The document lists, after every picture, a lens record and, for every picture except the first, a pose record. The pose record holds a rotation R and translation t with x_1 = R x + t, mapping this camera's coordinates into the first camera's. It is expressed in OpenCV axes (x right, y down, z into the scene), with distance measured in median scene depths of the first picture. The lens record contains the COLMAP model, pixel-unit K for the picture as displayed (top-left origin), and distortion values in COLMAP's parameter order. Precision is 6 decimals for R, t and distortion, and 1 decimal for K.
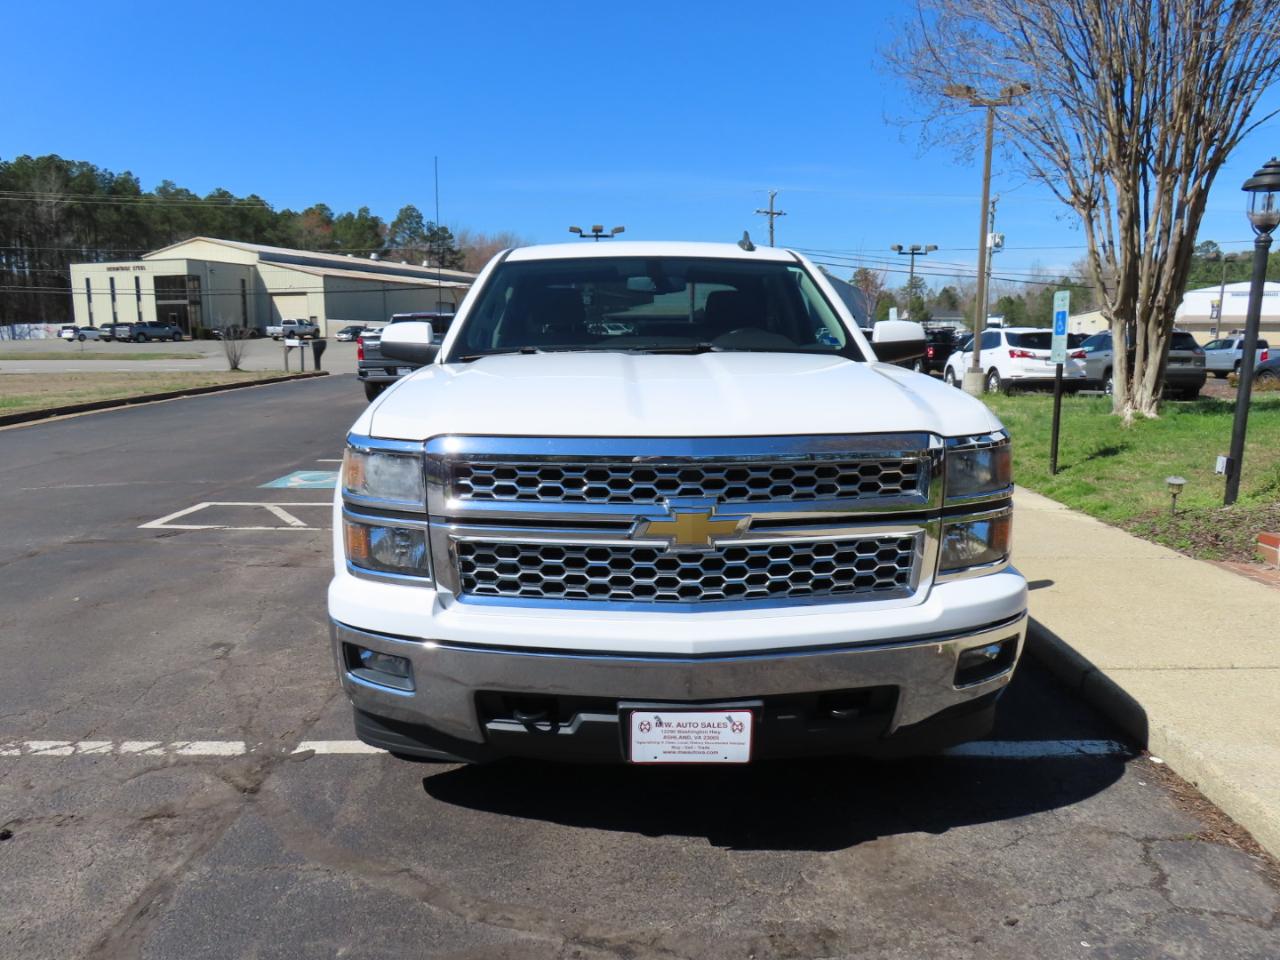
lens RADIAL K [[917.1, 0, 644.1], [0, 917.1, 479.6], [0, 0, 1]] dist [-0.013615, 0.009486]
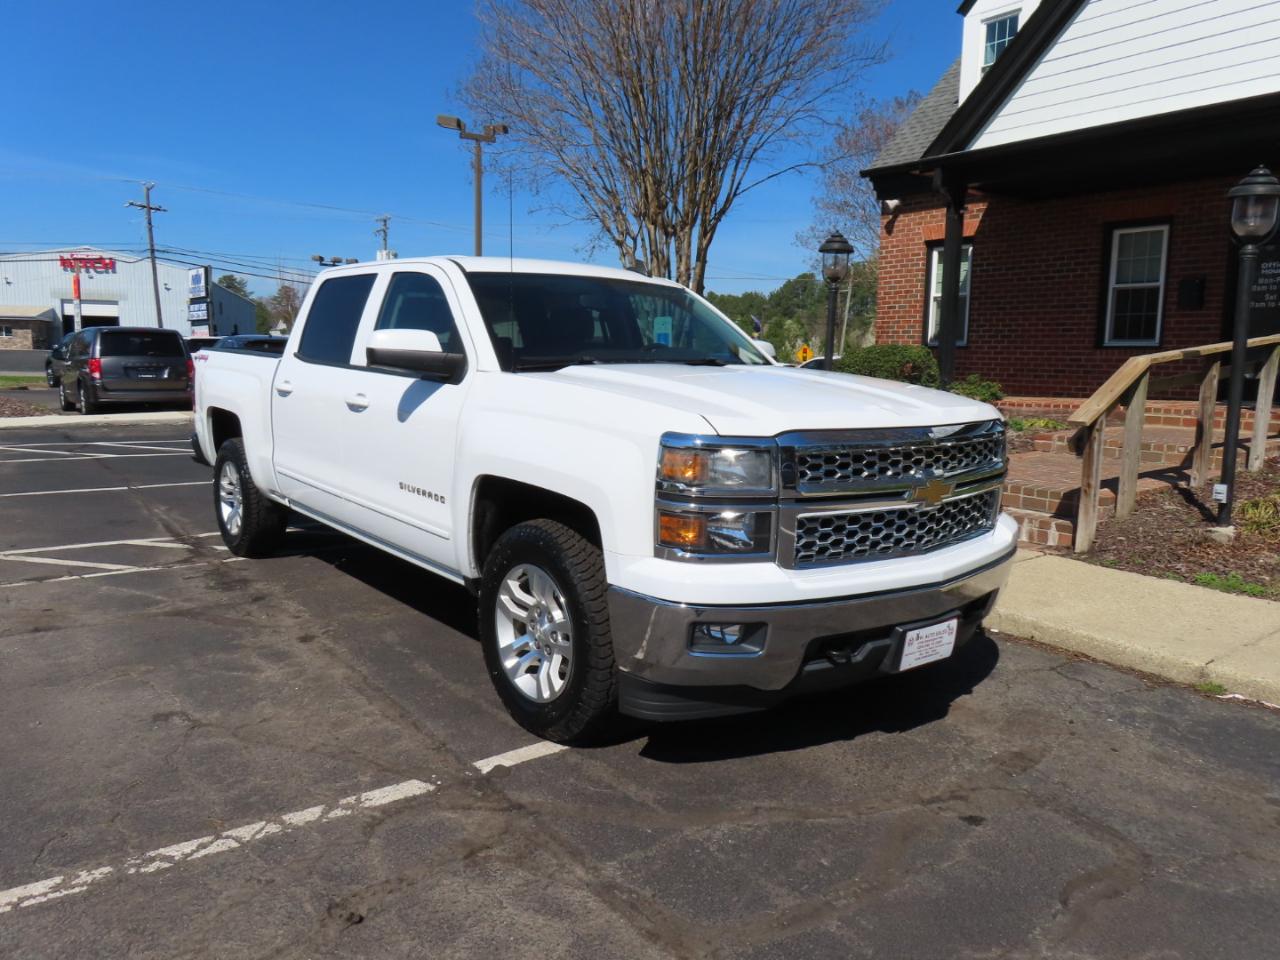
lens RADIAL K [[917.1, 0, 642.4], [0, 917.1, 481.7], [0, 0, 1]] dist [-0.013615, 0.009486]
pose [[0.792688, -0.066540, 0.605986, -0.354599], [0.073063, 0.997230, 0.013926, -0.004221], [-0.605234, 0.033236, 0.795354, 0.050851]]
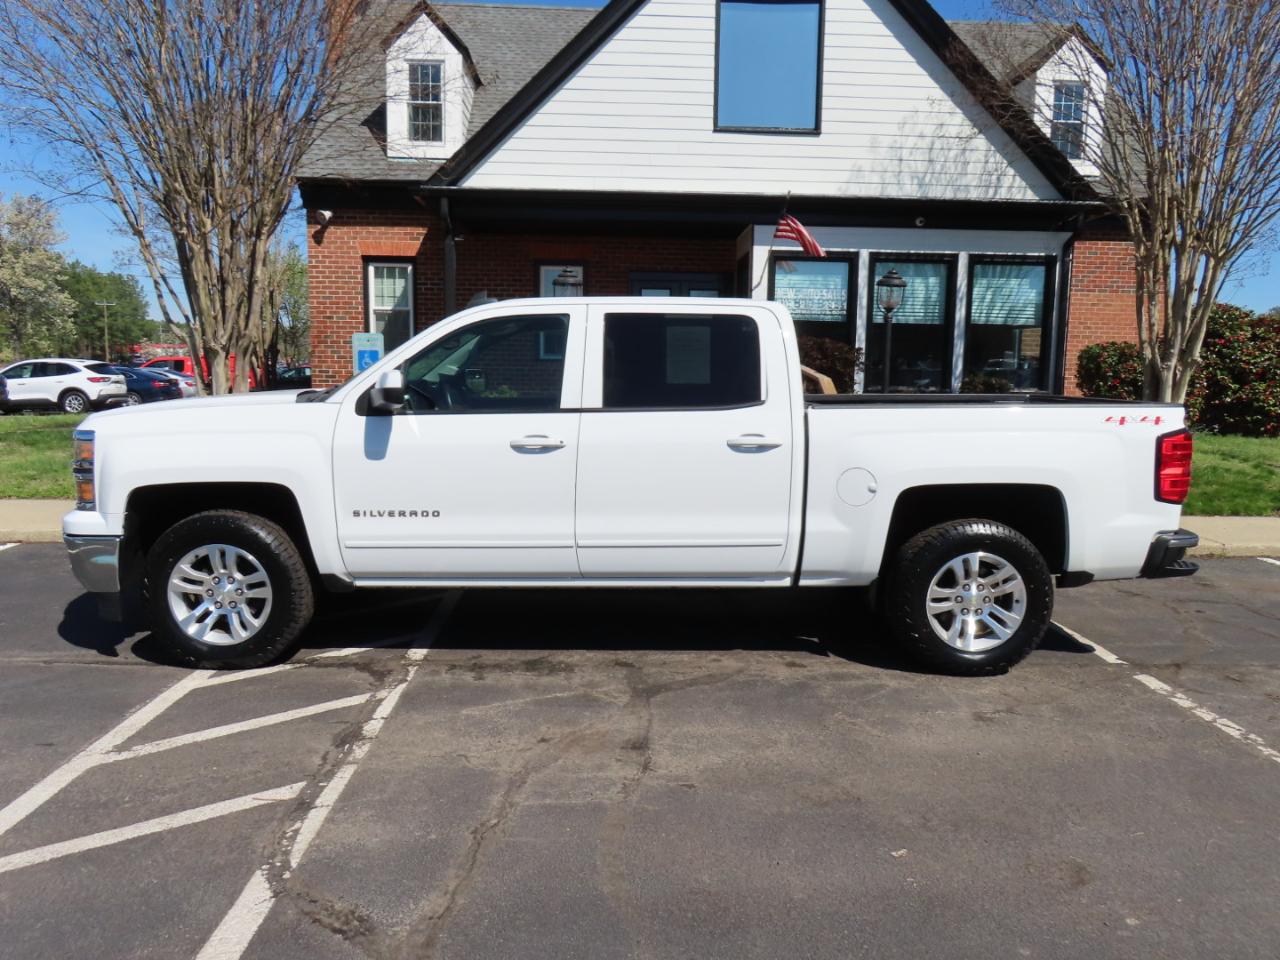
lens RADIAL K [[917.1, 0, 642.1], [0, 917.1, 482.6], [0, 0, 1]] dist [-0.013615, 0.009486]
pose [[-0.054029, -0.122264, 0.991026, -0.794301], [0.133722, 0.982650, 0.128521, -0.133565], [-0.989545, 0.139466, -0.036742, 0.789965]]
